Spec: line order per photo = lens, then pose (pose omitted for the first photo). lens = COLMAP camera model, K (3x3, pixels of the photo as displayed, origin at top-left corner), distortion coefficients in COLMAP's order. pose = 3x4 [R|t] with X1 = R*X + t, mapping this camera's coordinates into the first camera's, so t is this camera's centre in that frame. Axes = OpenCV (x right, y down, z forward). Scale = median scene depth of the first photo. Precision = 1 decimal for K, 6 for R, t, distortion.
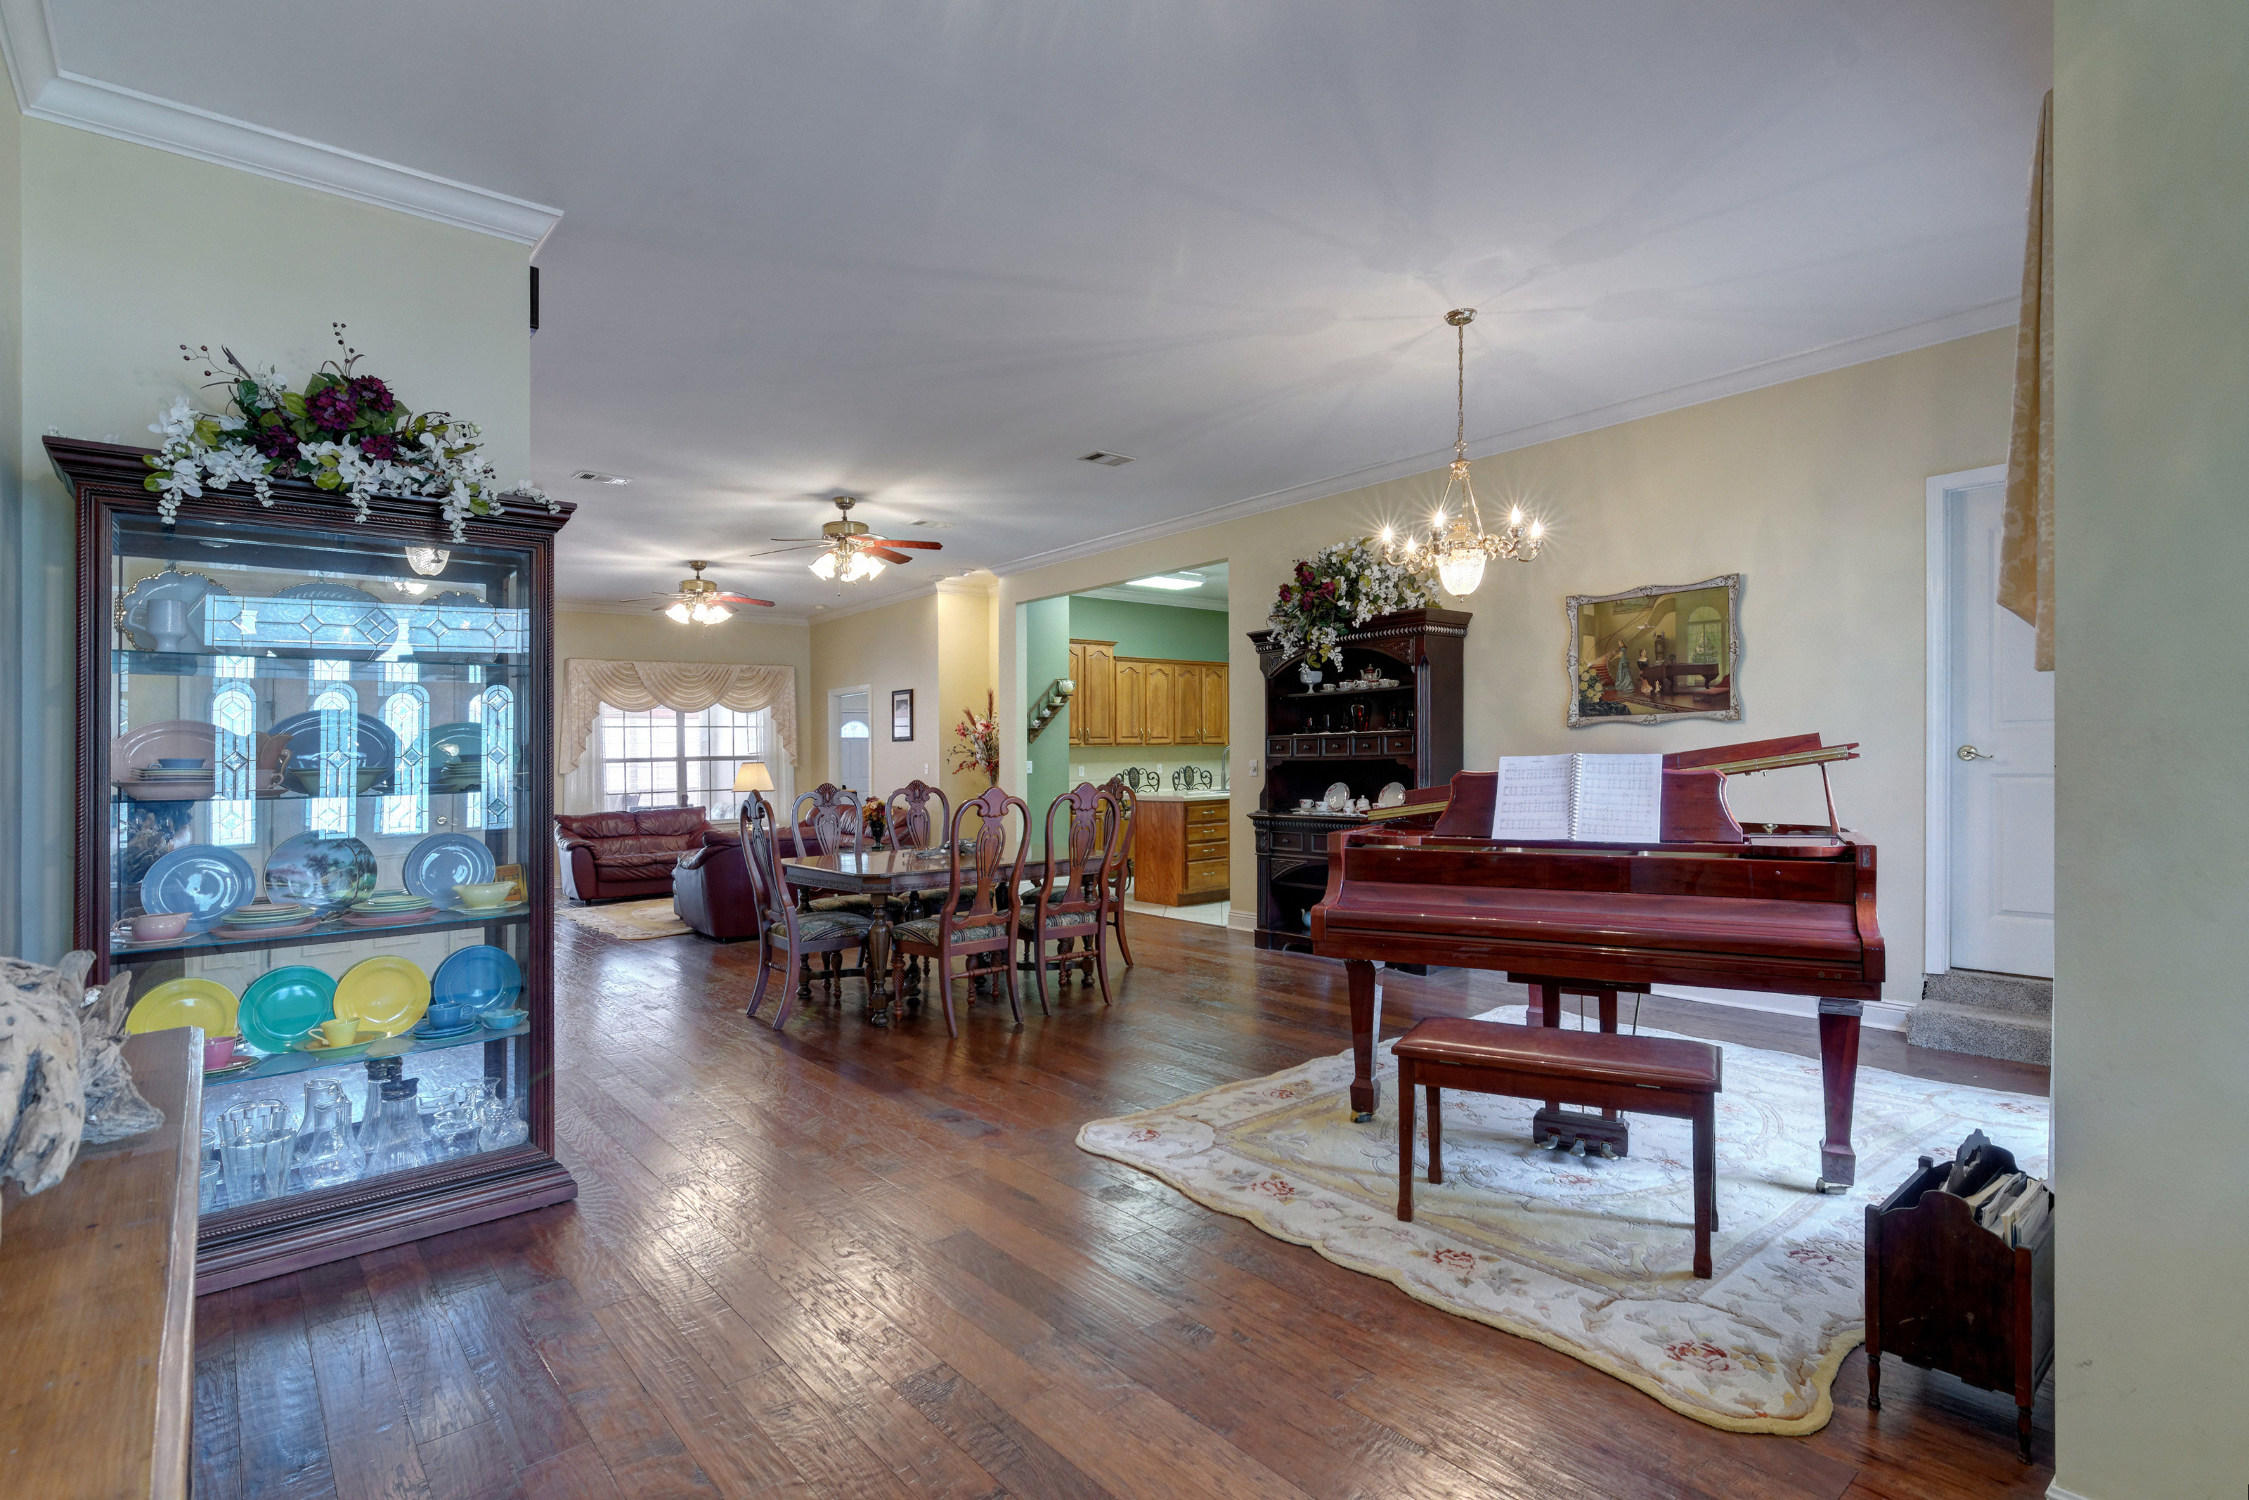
lens RADIAL K [[1096.2, 0, 1132.5], [0, 1096.2, 747.4], [0, 0, 1]] dist [0.014102, 0.001476]
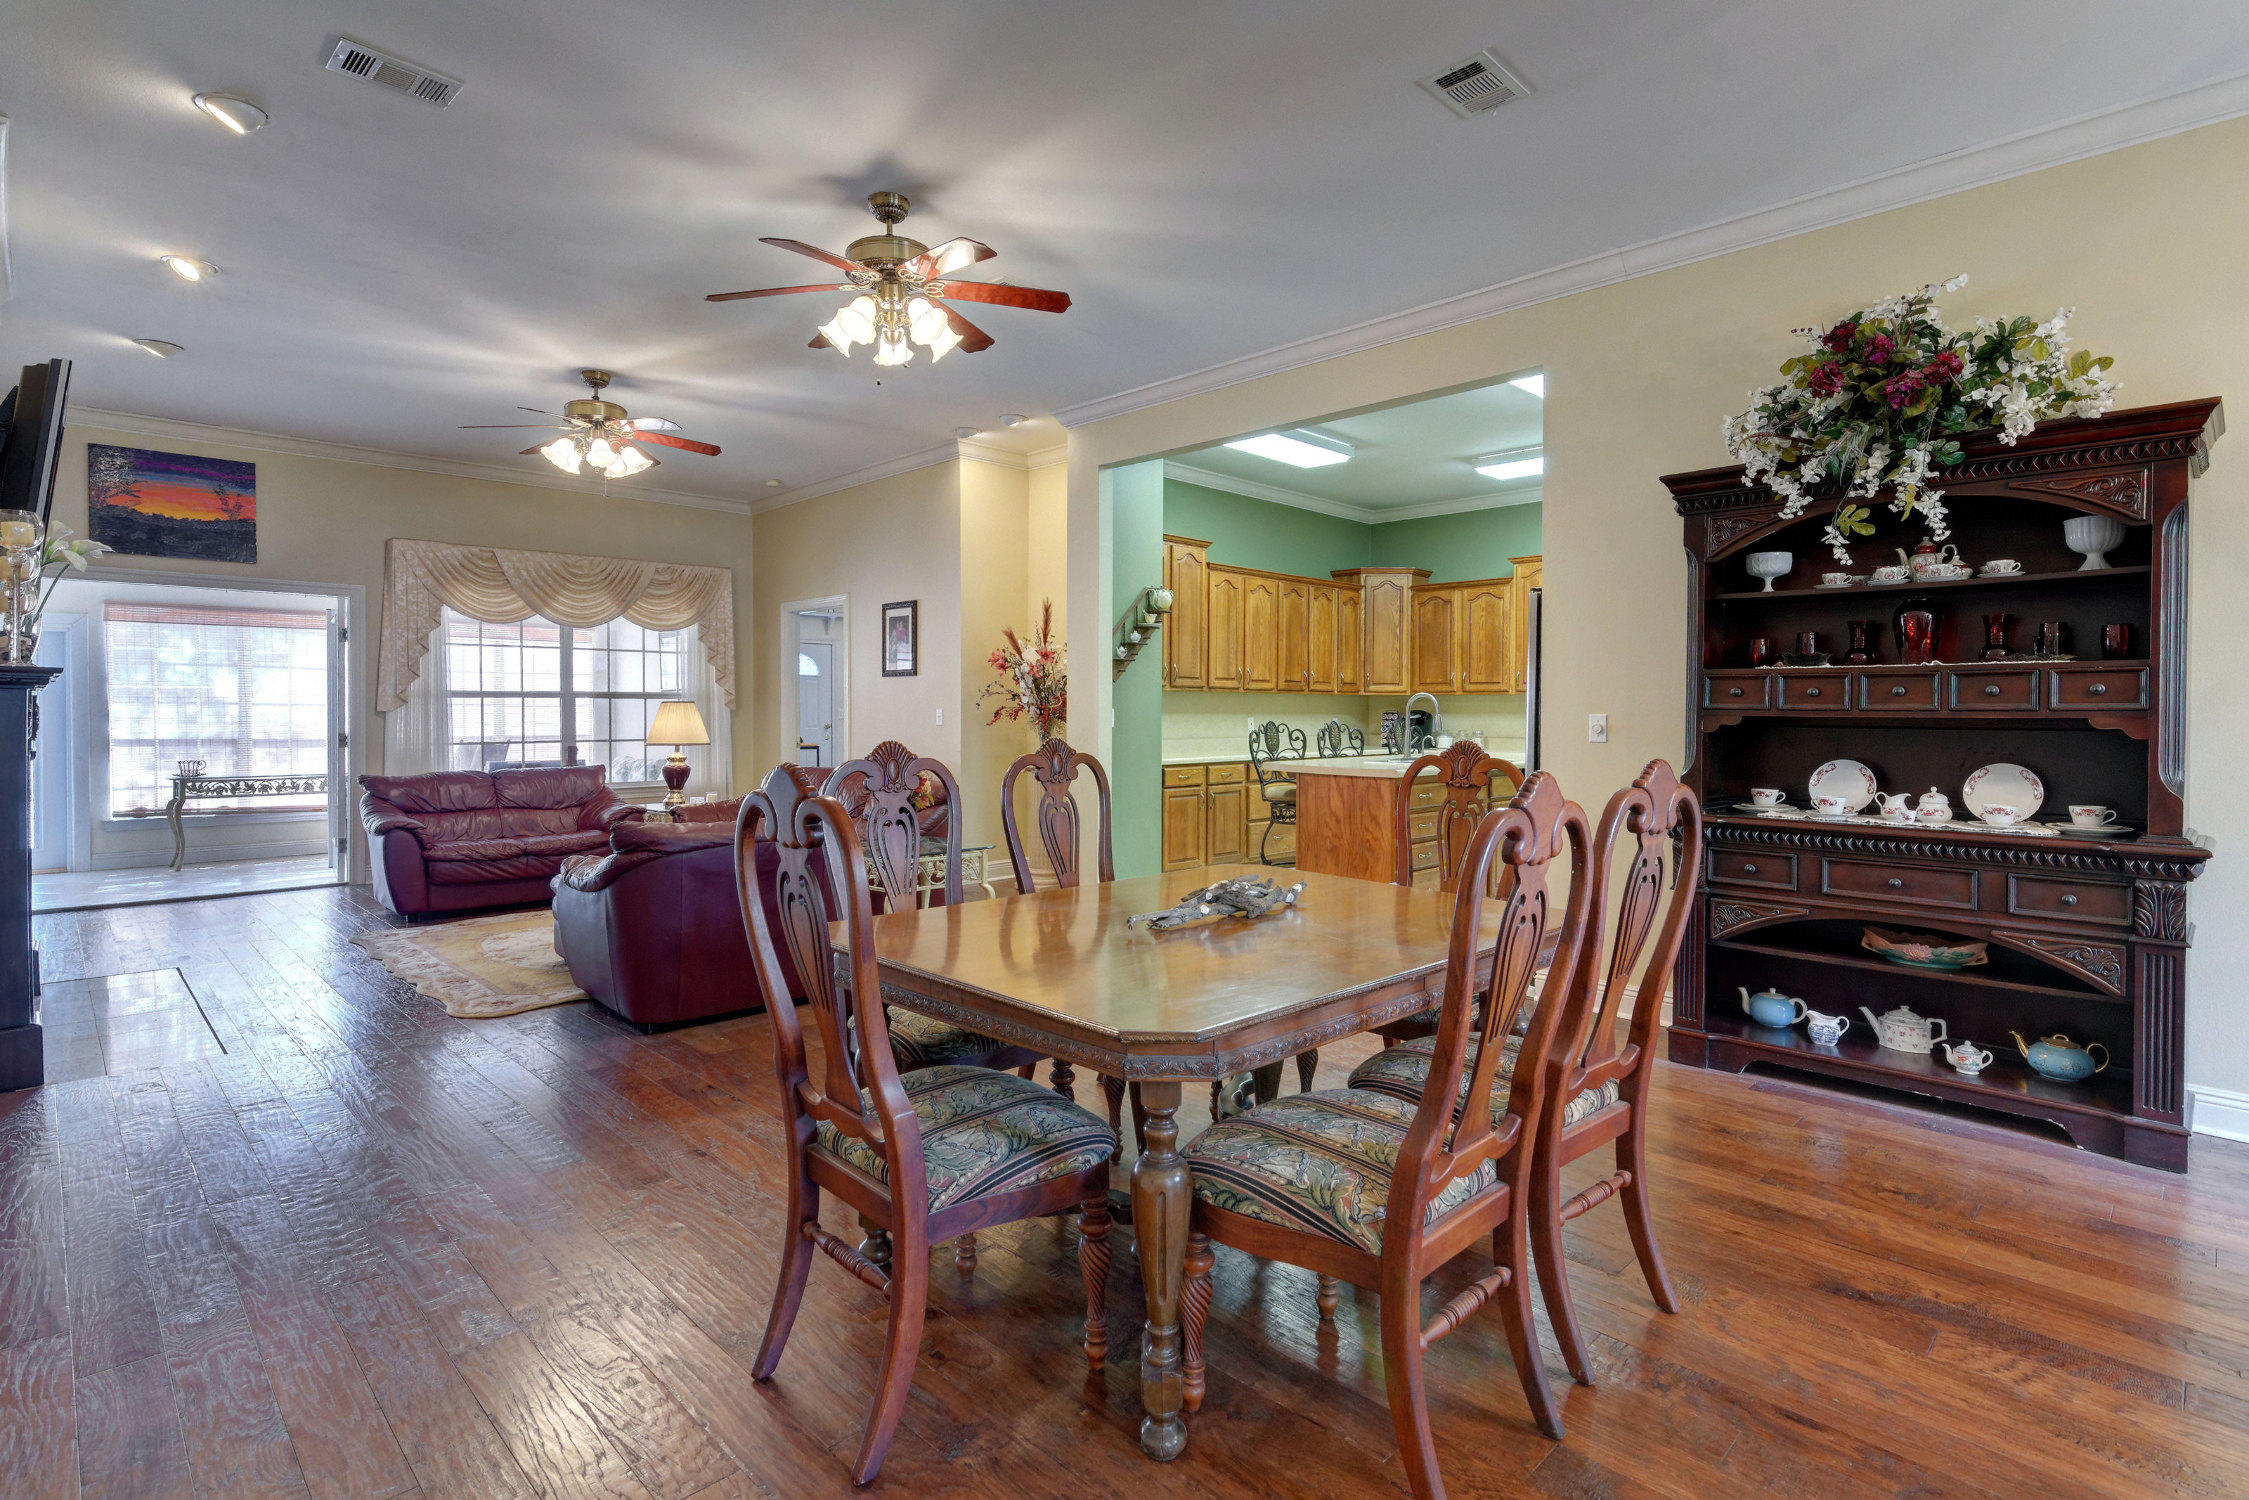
lens RADIAL K [[1096.2, 0, 1115.8], [0, 1096.2, 751.0], [0, 0, 1]] dist [0.014102, 0.001476]
pose [[0.997002, 0.021042, 0.074460, -0.136879], [-0.024371, 0.998730, 0.044086, 0.008440], [-0.073437, -0.045769, 0.996249, 0.330631]]
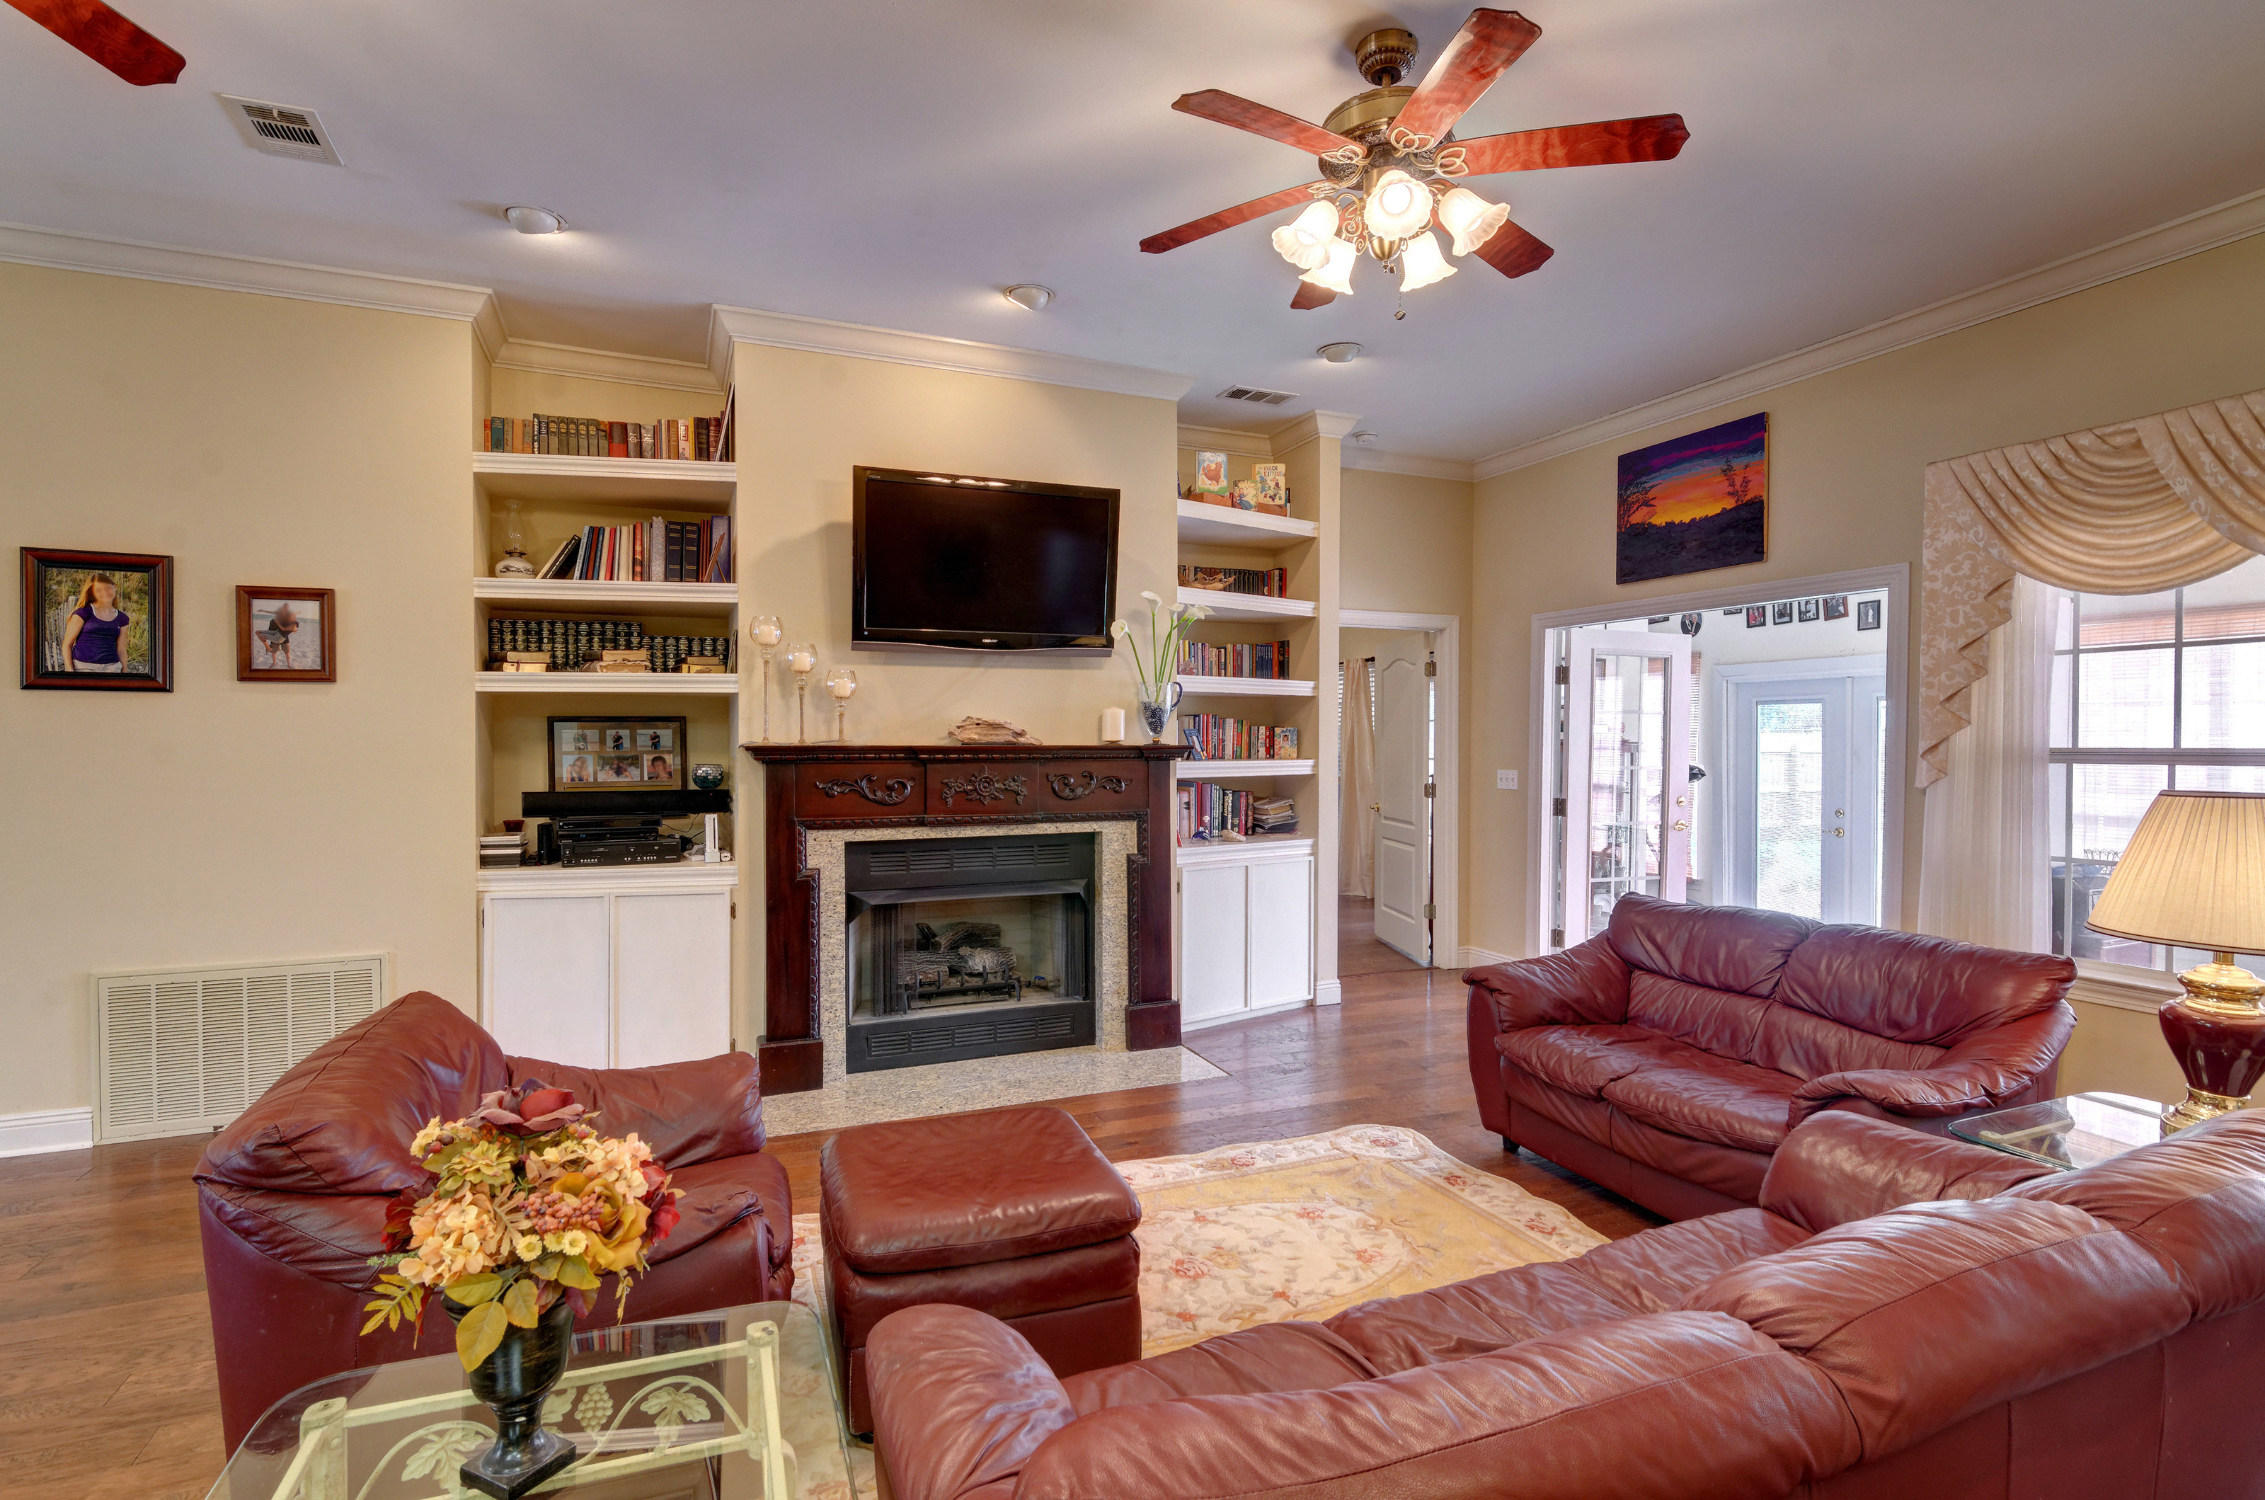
lens RADIAL K [[1104.0, 0, 1135.3], [0, 1104.0, 751.5], [0, 0, 1]] dist [0.014102, 0.001476]
pose [[-0.317245, 0.032127, -0.947799, -0.098662], [0.010554, 0.999484, 0.030346, -0.002792], [0.948285, -0.000376, -0.317420, 0.971594]]
